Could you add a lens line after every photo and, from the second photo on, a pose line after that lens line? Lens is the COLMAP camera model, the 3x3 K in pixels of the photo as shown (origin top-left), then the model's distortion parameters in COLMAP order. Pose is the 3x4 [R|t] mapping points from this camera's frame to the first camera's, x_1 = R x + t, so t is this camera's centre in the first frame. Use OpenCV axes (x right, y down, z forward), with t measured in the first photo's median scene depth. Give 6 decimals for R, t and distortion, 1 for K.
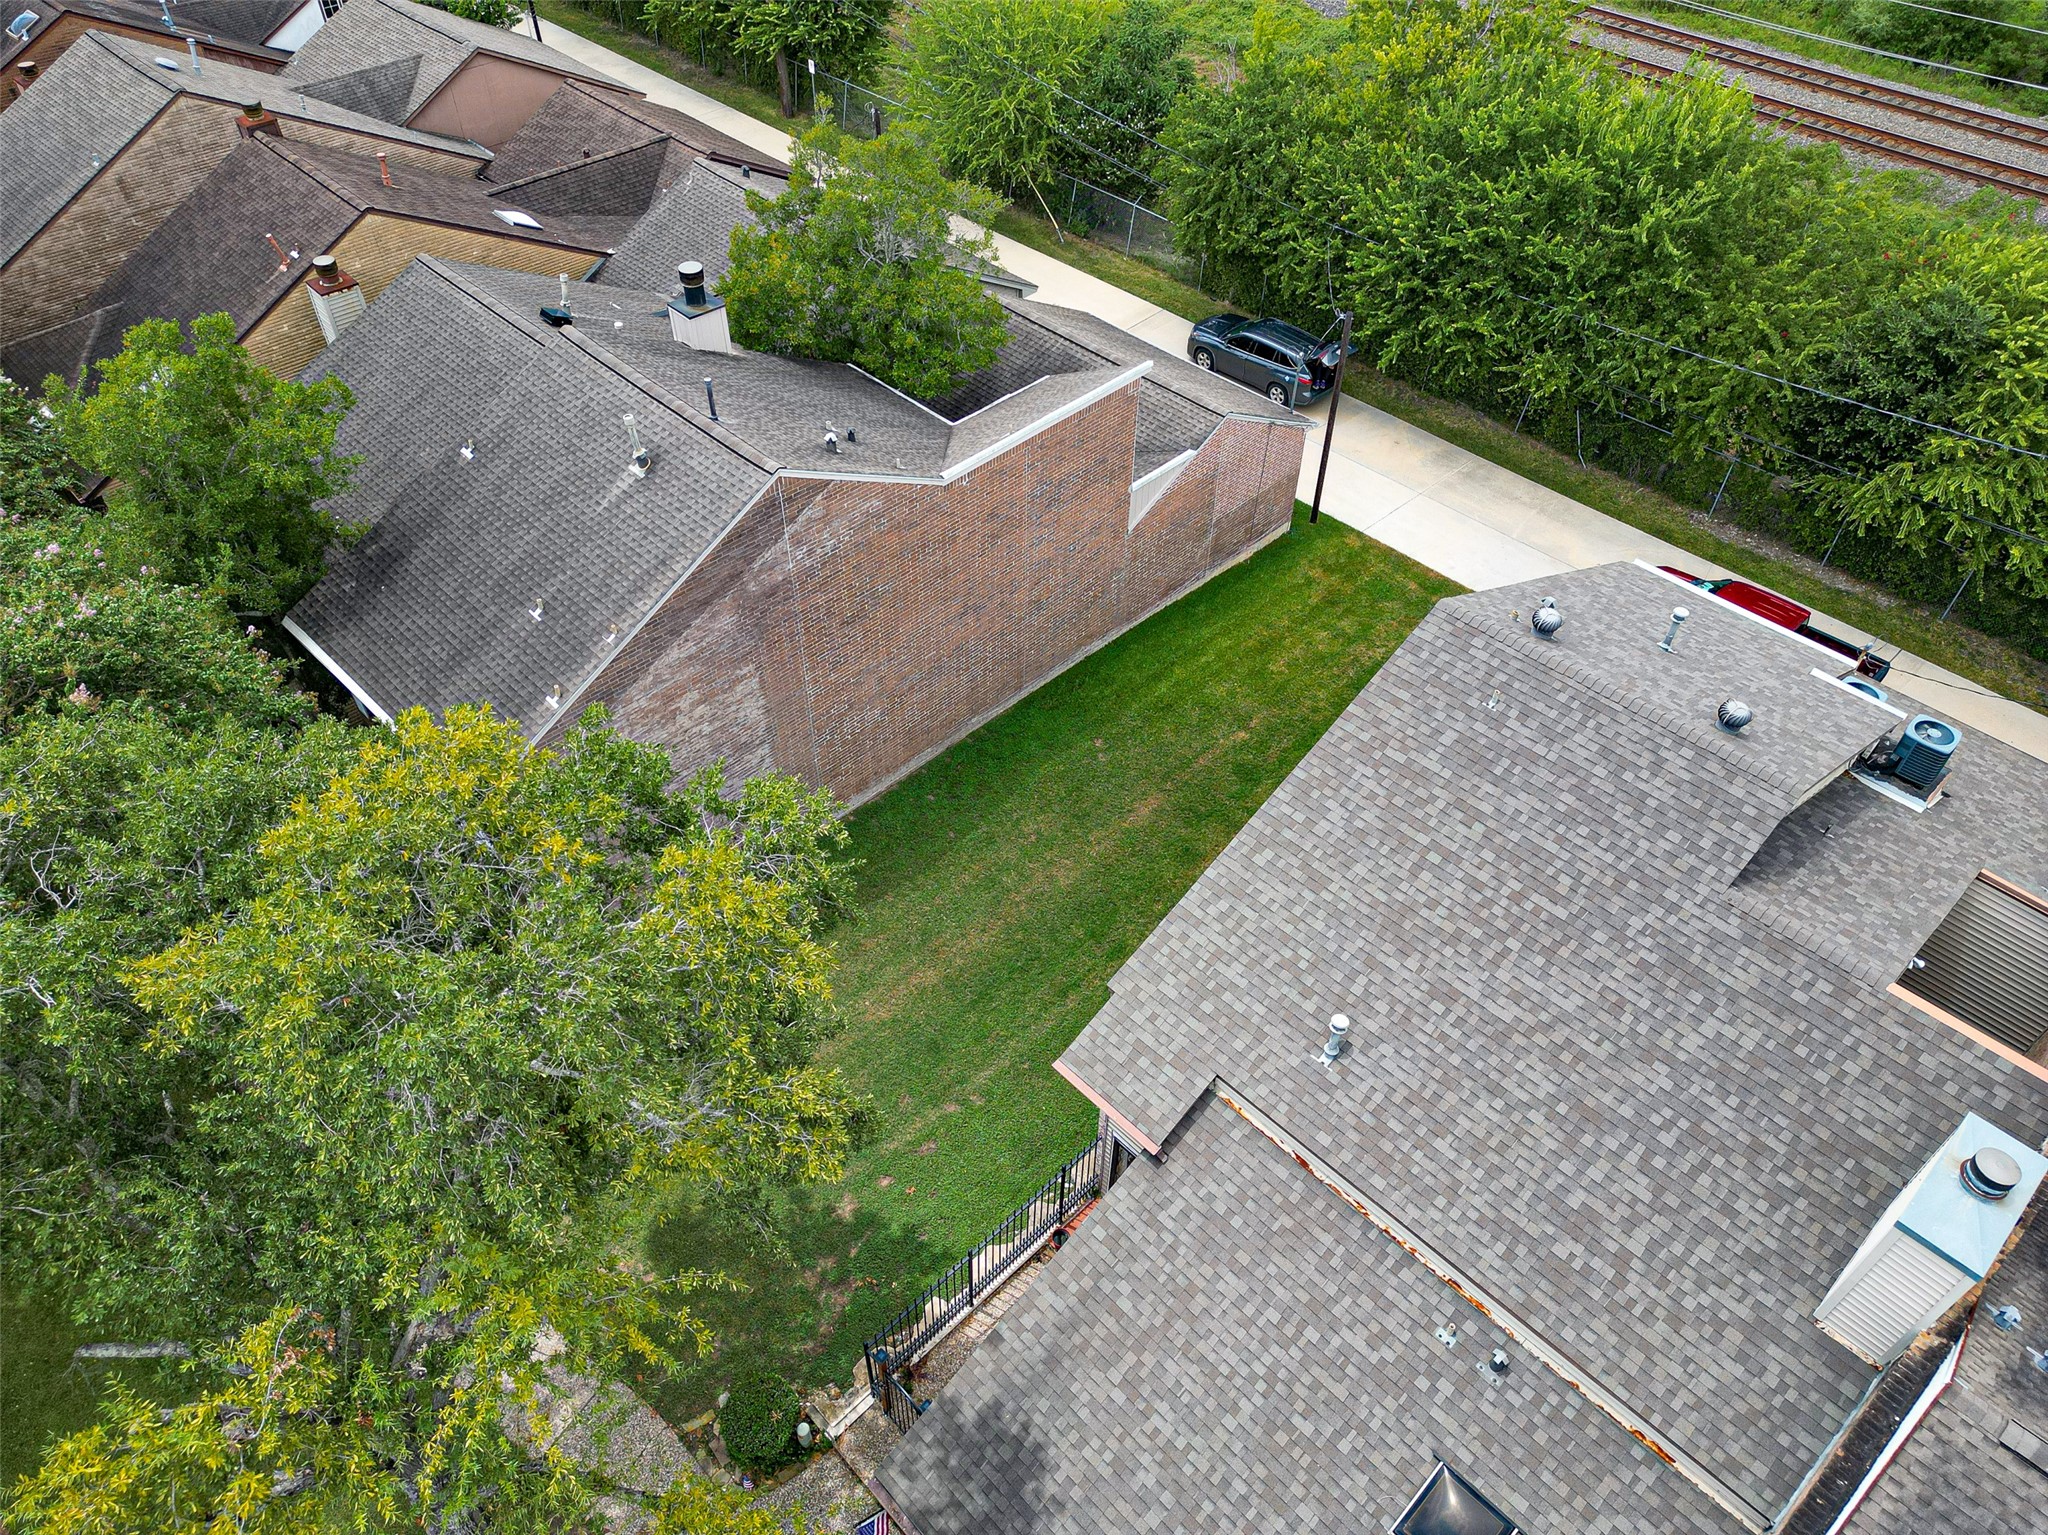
lens RADIAL K [[1440.0, 0, 1023.0], [0, 1440.0, 770.0], [0, 0, 1]] dist [0.078262, -0.077588]
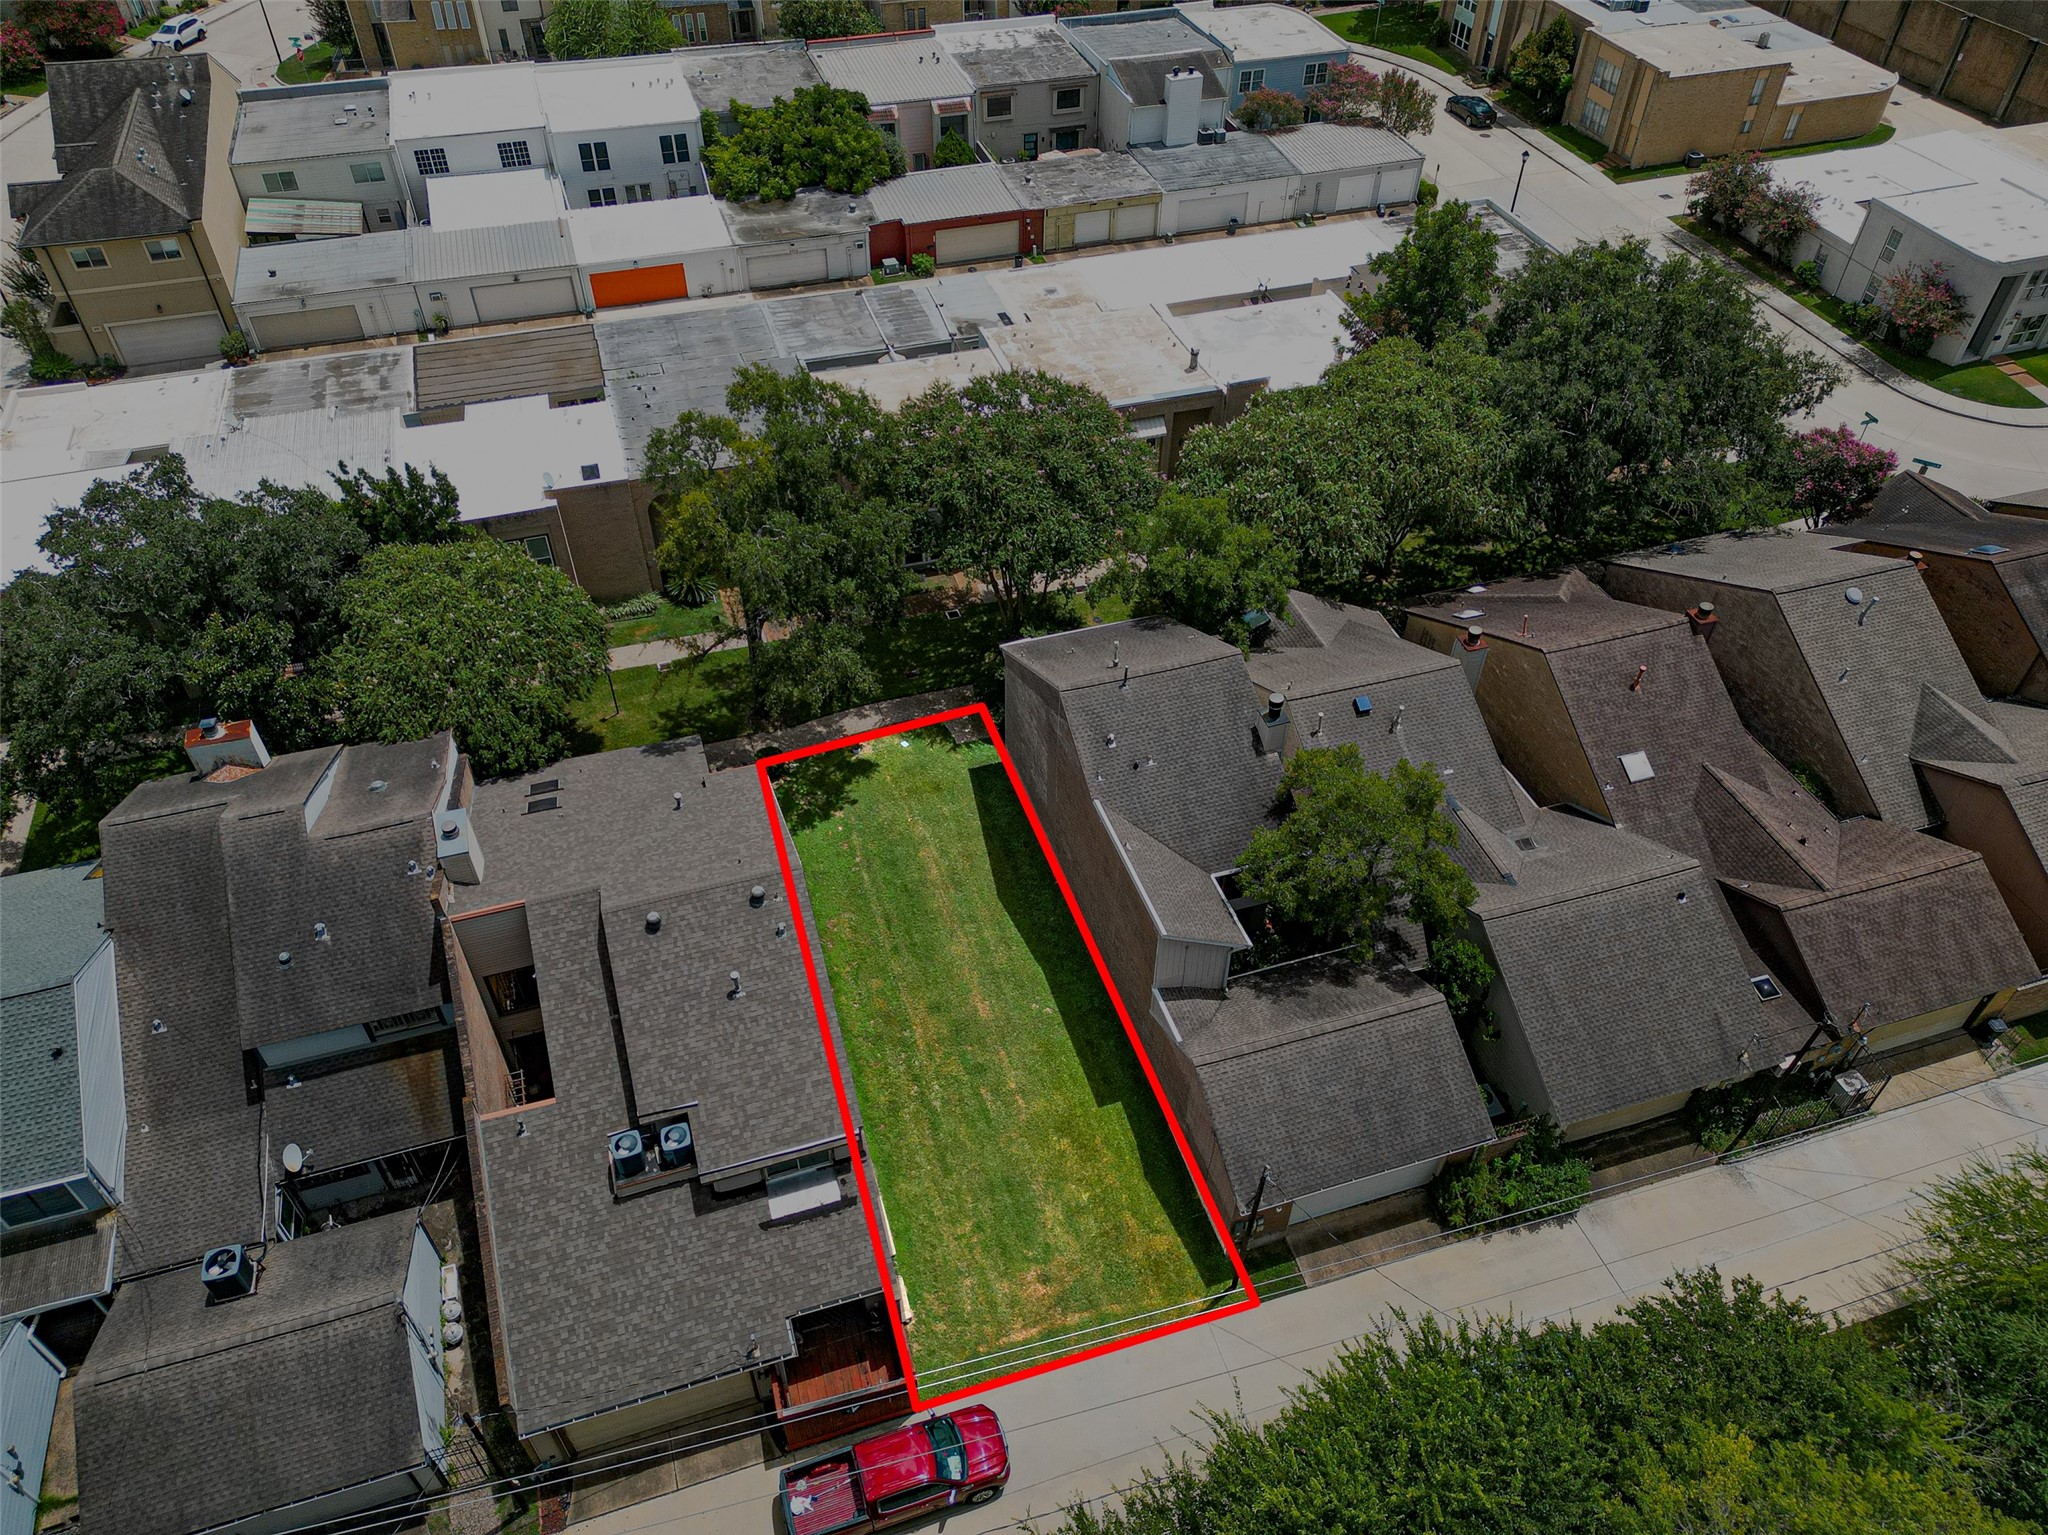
lens RADIAL K [[1440.0, 0, 1023.0], [0, 1440.0, 770.0], [0, 0, 1]] dist [0.078262, -0.077588]
pose [[-0.450500, 0.610550, -0.651367, 1.079297], [-0.638576, 0.289512, 0.713024, -1.389491], [0.623915, 0.737165, 0.259458, 0.491292]]
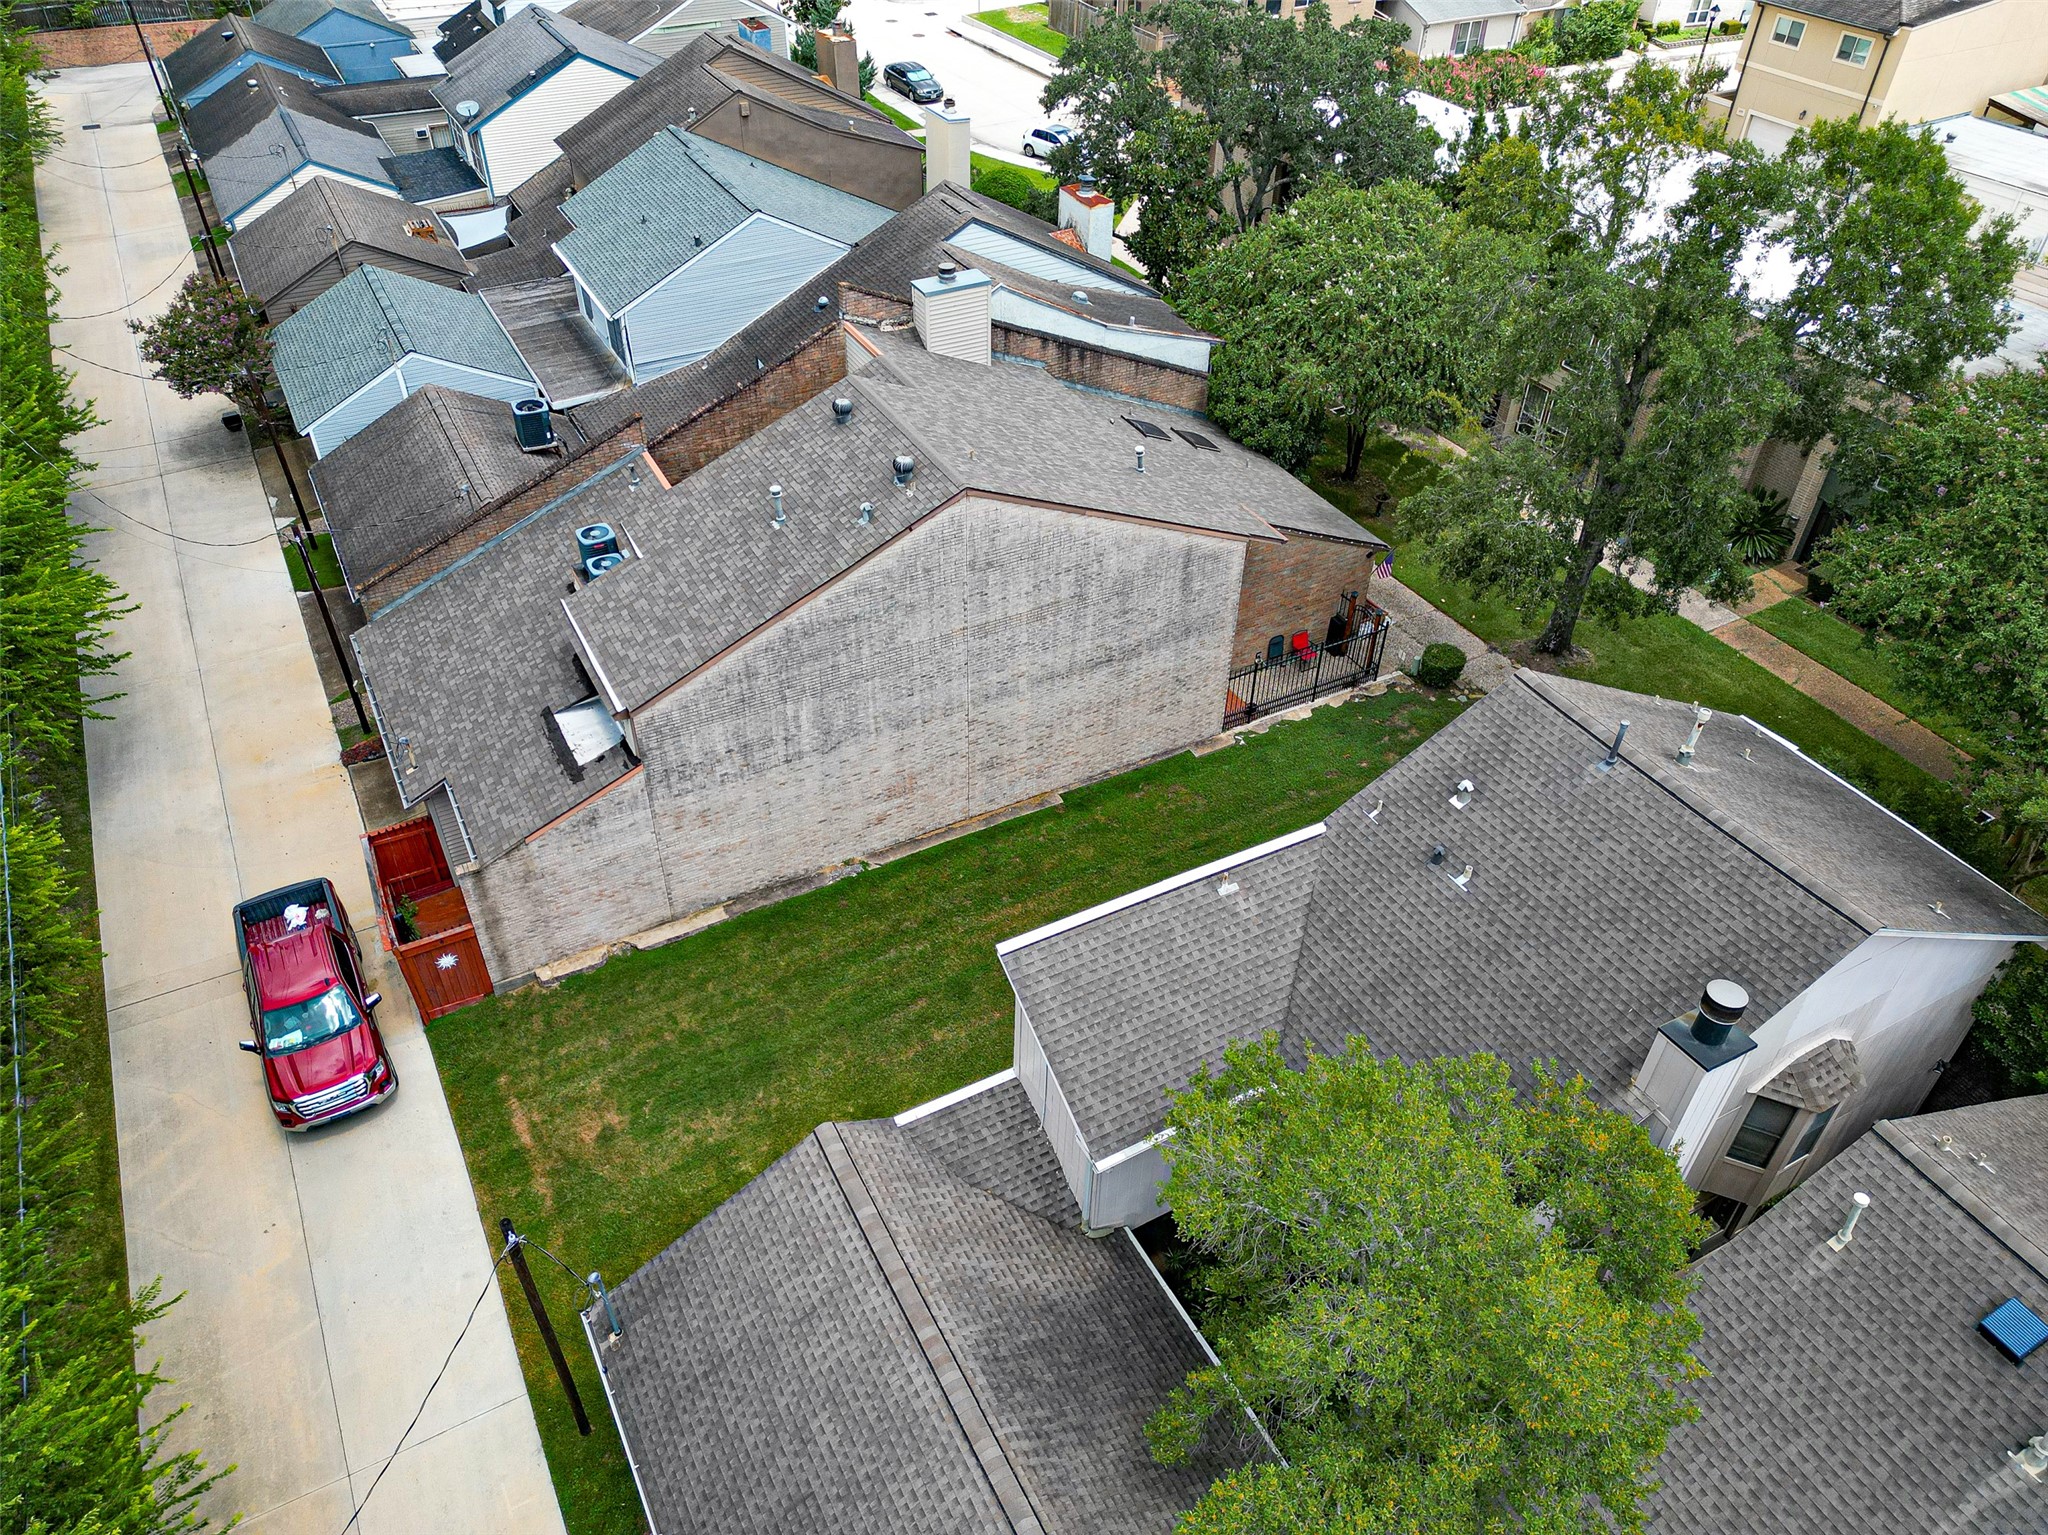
lens RADIAL K [[1437.0, 0, 1027.3], [0, 1437.0, 771.4], [0, 0, 1]] dist [0.078671, -0.072724]
pose [[-0.961655, -0.192819, 0.195039, -0.049557], [0.177027, 0.106769, 0.978398, -1.084180], [-0.209477, 0.975408, -0.068541, 1.082463]]
